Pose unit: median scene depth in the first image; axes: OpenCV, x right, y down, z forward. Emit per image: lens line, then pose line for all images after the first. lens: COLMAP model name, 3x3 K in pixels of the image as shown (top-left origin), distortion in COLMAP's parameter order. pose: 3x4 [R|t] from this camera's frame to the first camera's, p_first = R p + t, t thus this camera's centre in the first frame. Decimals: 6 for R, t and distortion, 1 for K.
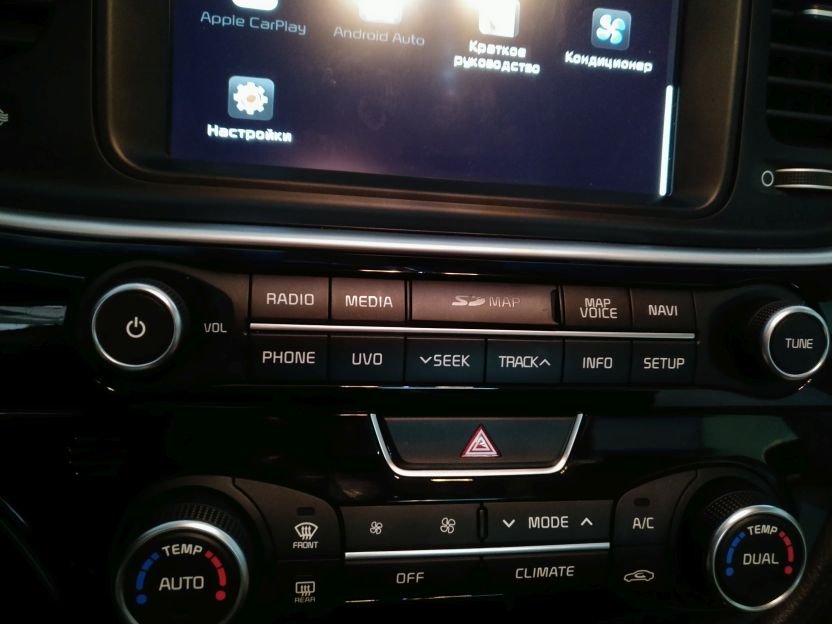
lens RADIAL K [[554.1, 0, 416.9], [0, 554.1, 315.2], [0, 0, 1]] dist [0.028154, 0.002344]
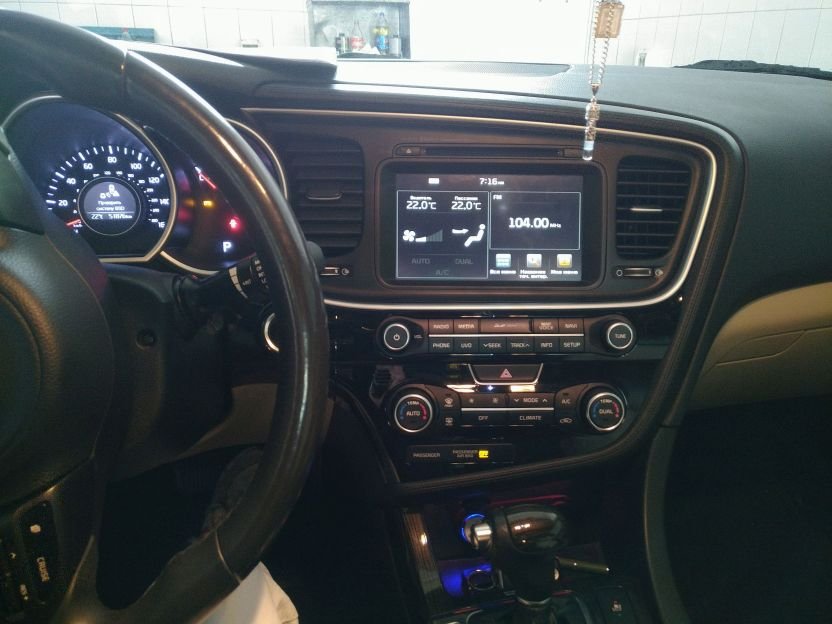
lens RADIAL K [[554.1, 0, 421.7], [0, 554.1, 312.6], [0, 0, 1]] dist [0.028154, 0.002344]
pose [[0.983831, -0.039833, -0.174614, 0.200882], [0.032465, 0.998466, -0.044853, 0.026542], [0.176133, 0.038459, 0.983615, -1.976080]]
